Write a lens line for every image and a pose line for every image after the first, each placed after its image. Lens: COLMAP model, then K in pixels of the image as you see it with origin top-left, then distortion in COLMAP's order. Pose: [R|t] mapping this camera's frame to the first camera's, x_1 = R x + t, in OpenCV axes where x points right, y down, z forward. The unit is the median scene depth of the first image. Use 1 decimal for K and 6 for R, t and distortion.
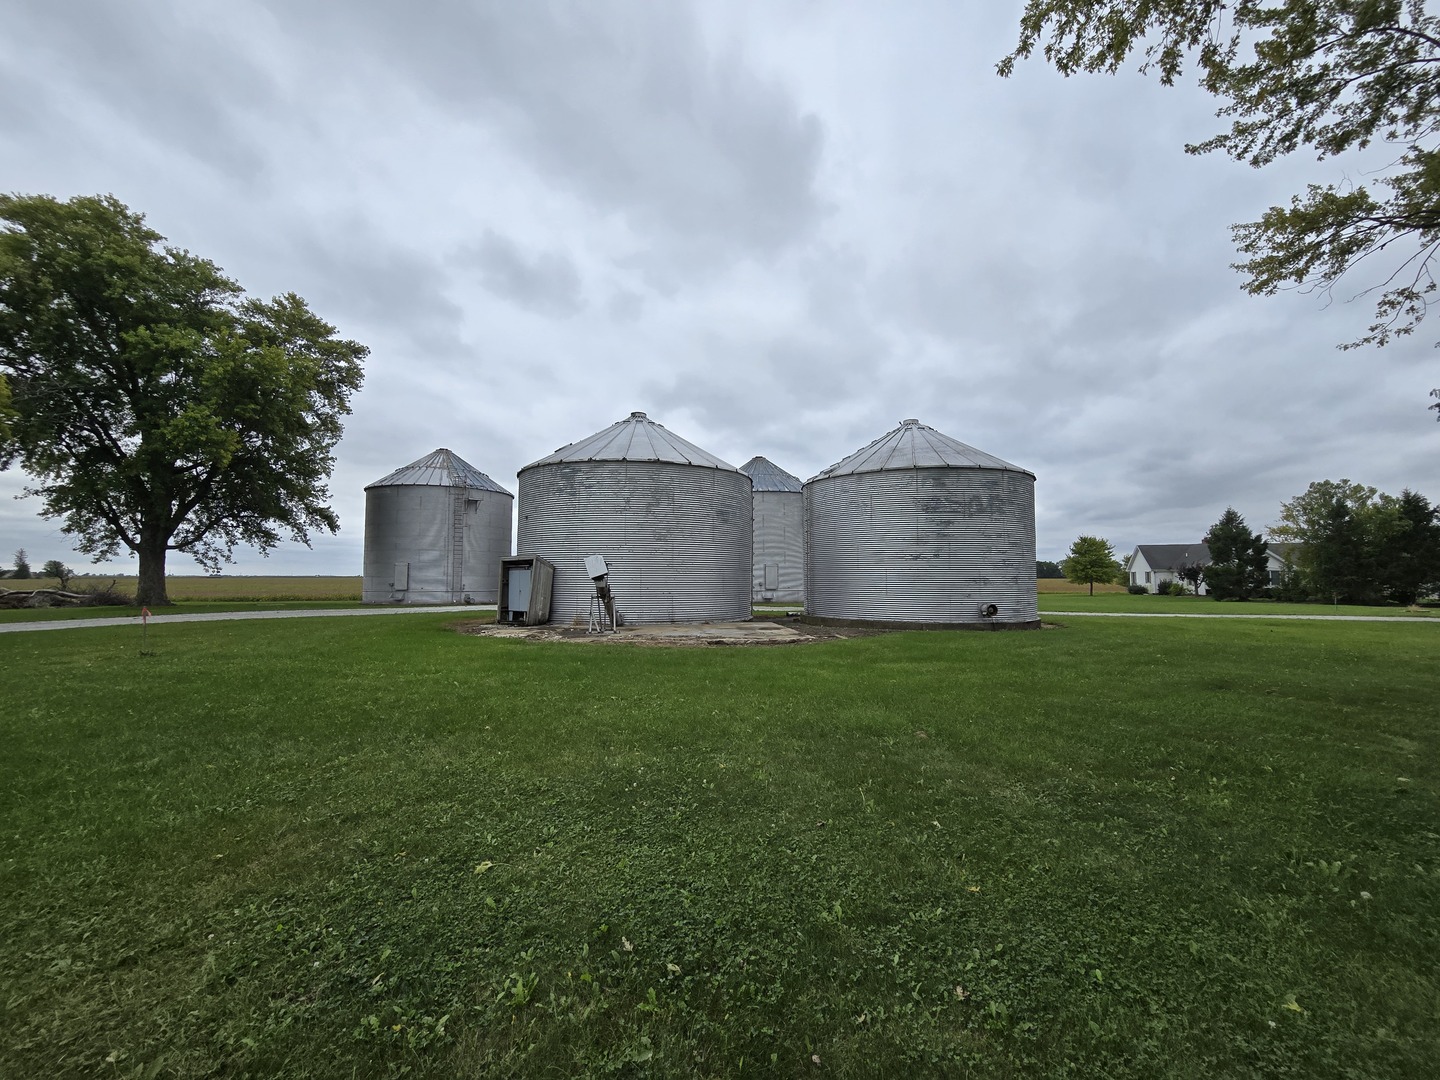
lens RADIAL K [[586.3, 0, 720.0], [0, 586.3, 540.0], [0, 0, 1]] dist [-0.002546, -0.000087]
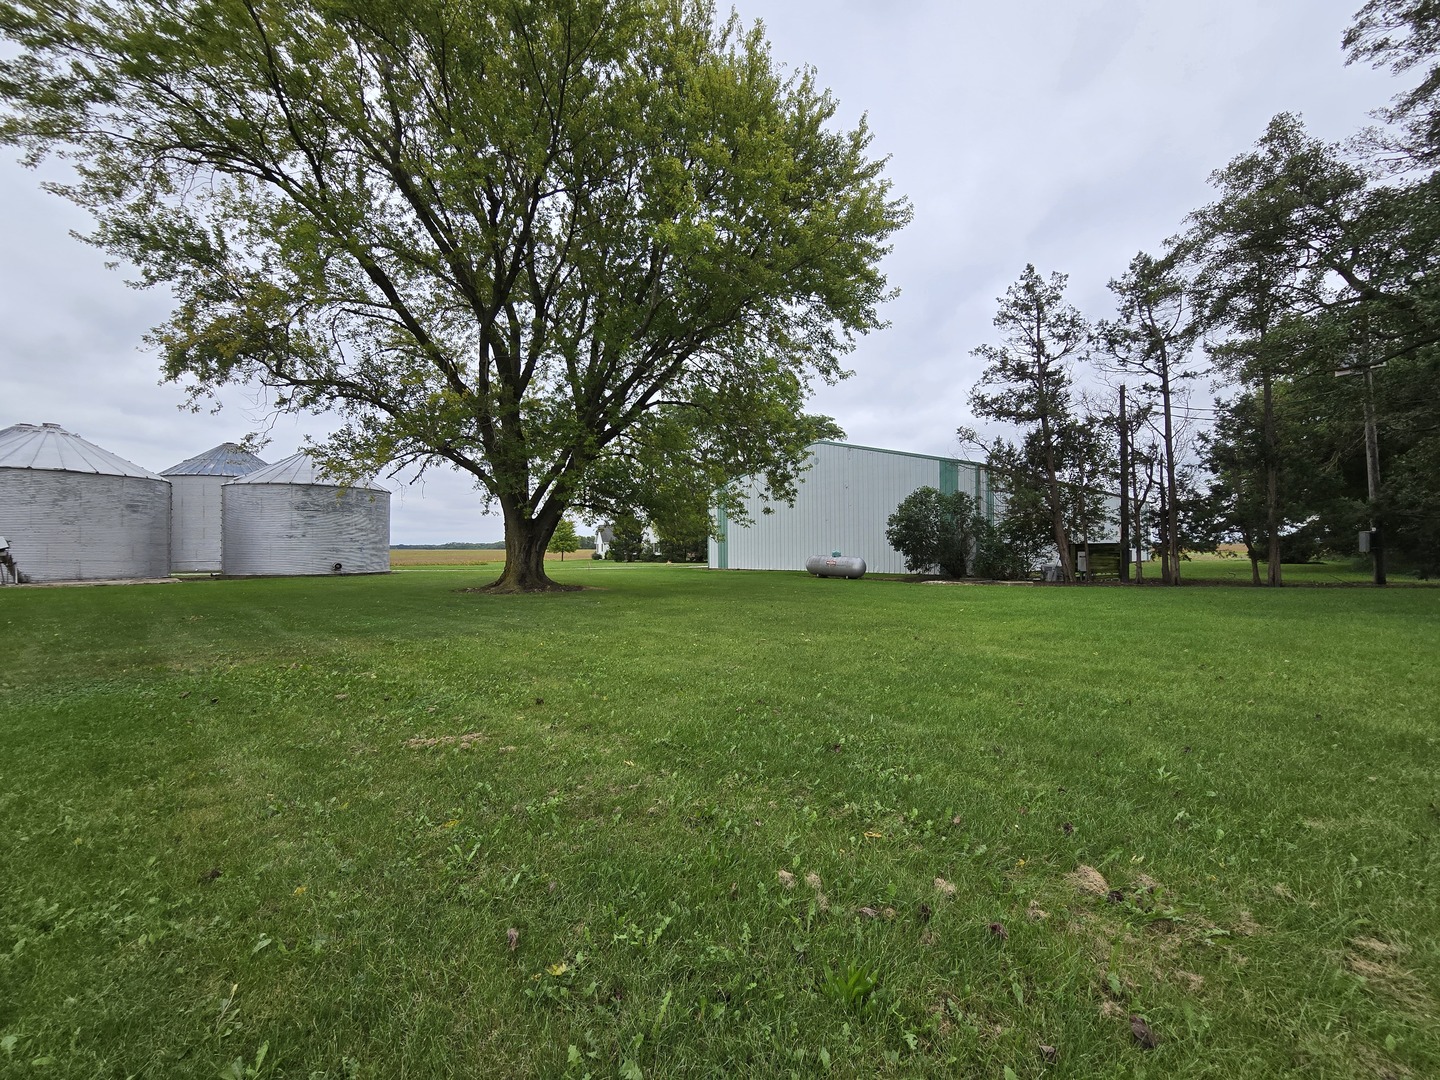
lens RADIAL K [[586.3, 0, 720.0], [0, 586.3, 540.0], [0, 0, 1]] dist [-0.002546, -0.000087]
pose [[0.790612, 0.004250, 0.612303, 0.157217], [-0.034163, 0.998725, 0.037179, -0.037363], [-0.611364, -0.050312, 0.789748, -0.619250]]
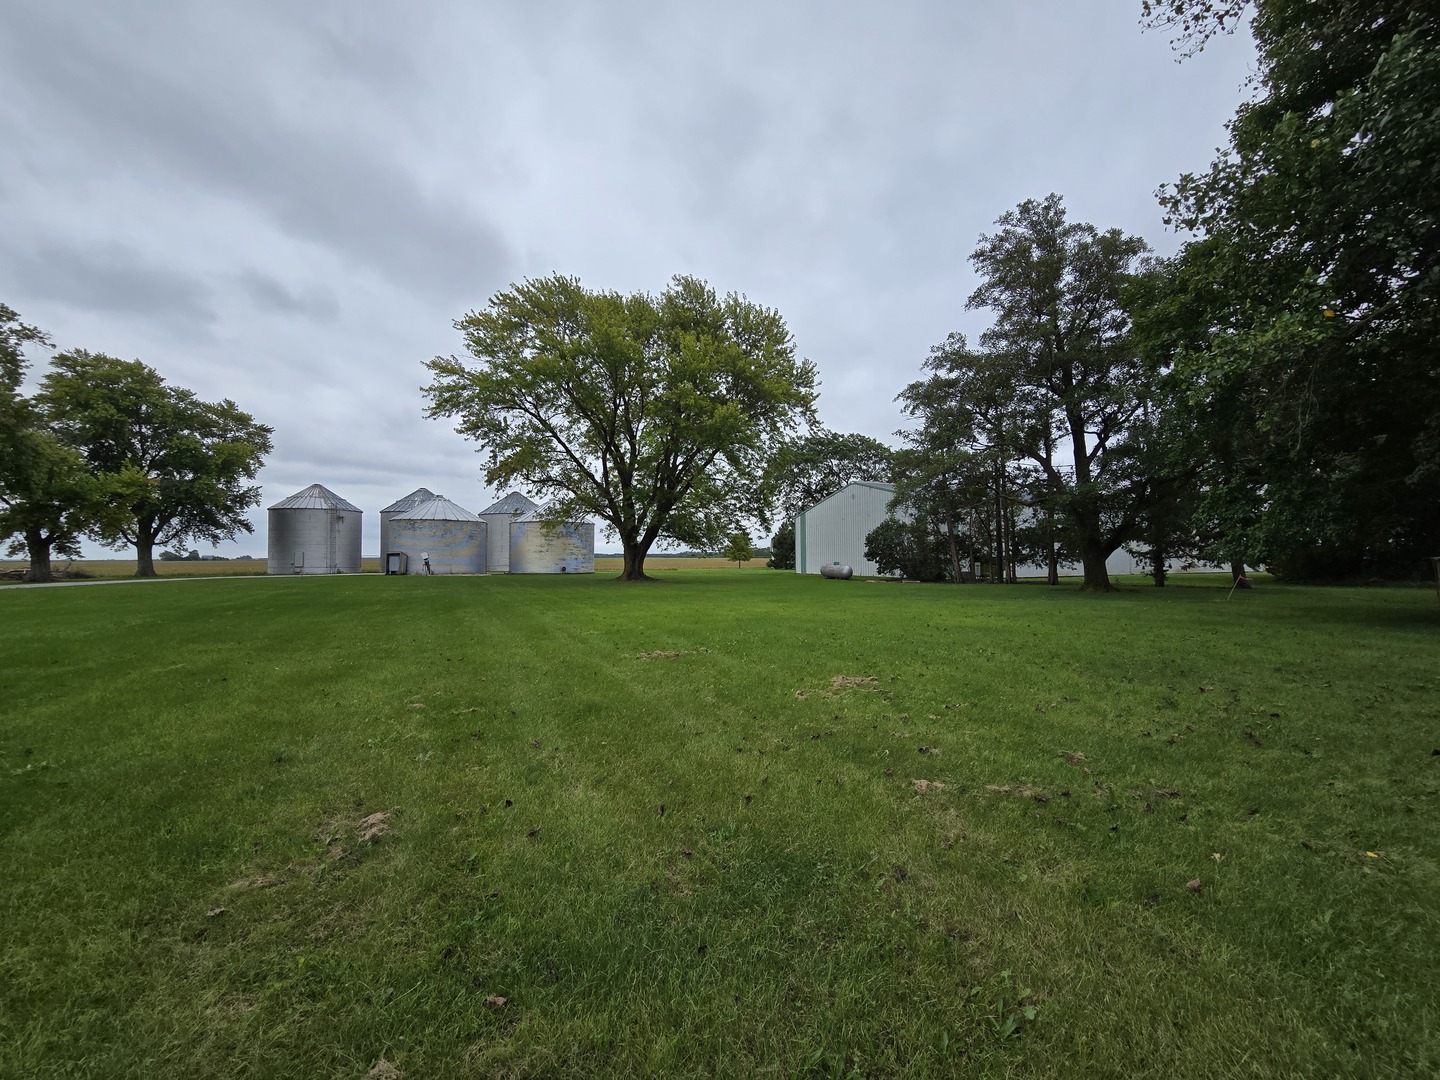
lens RADIAL K [[596.2, 0, 720.0], [0, 596.2, 540.0], [0, 0, 1]] dist [-0.014797, 0.009125]
pose [[0.958939, 0.005612, 0.283558, 0.199665], [-0.014435, 0.999474, 0.029035, -0.075701], [-0.283246, -0.031936, 0.958516, -1.226441]]
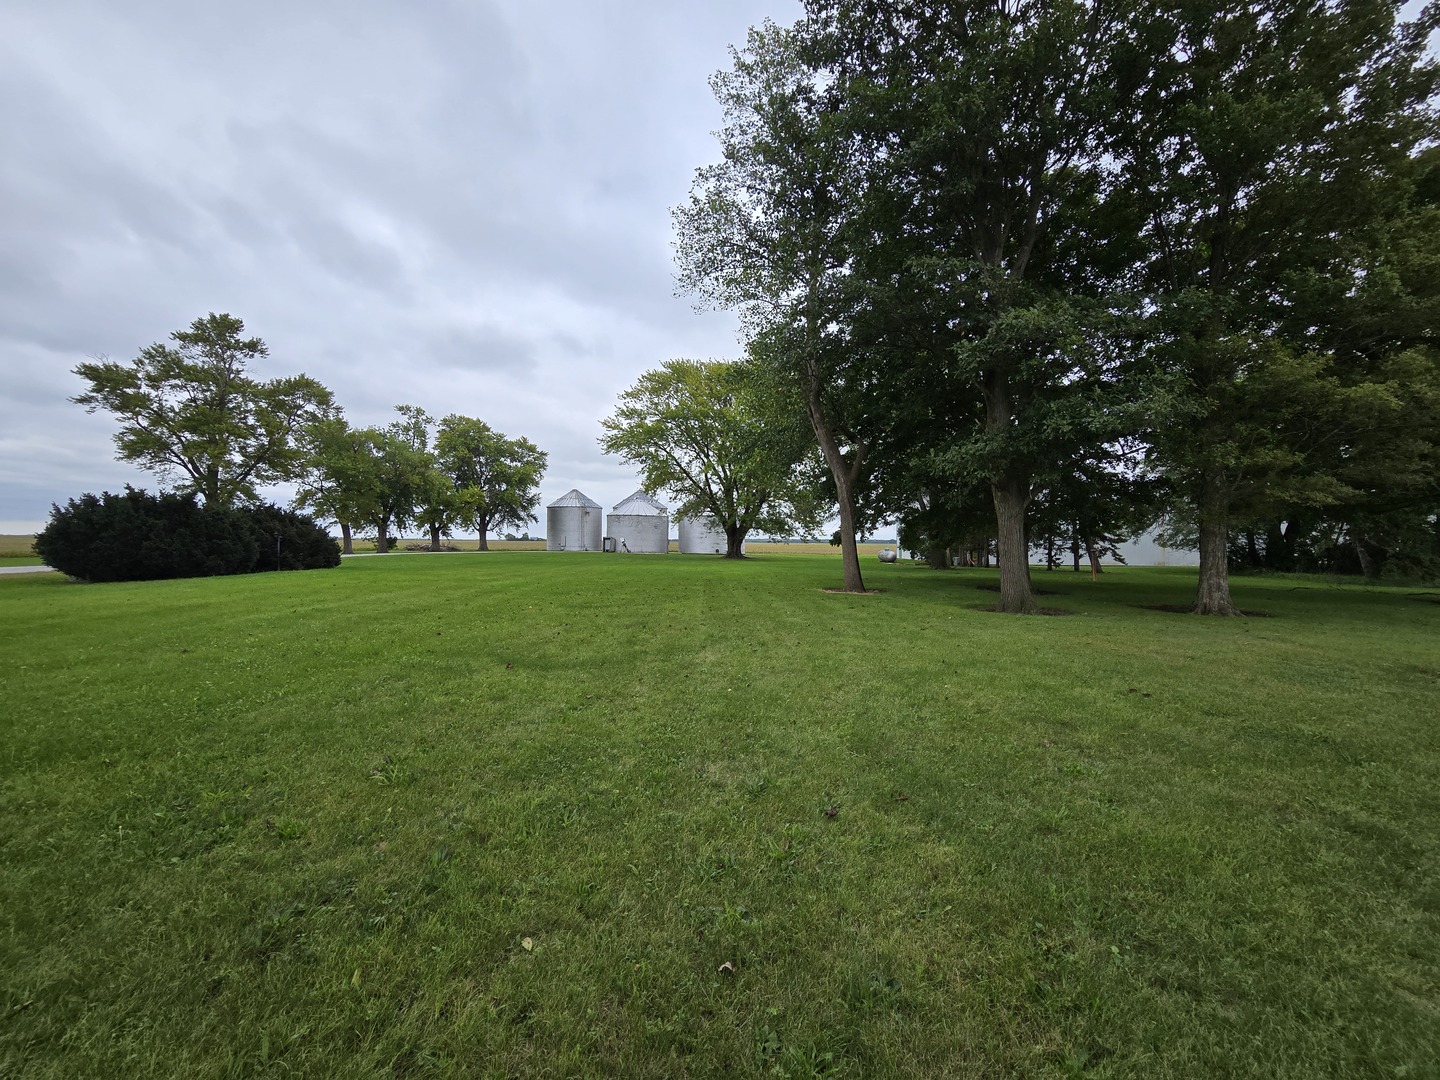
lens RADIAL K [[586.3, 0, 720.0], [0, 586.3, 540.0], [0, 0, 1]] dist [-0.002546, -0.000087]
pose [[0.992519, 0.010493, -0.121635, 0.547638], [-0.003494, 0.998333, 0.057611, -0.108730], [0.122037, -0.056755, 0.990902, -1.729147]]
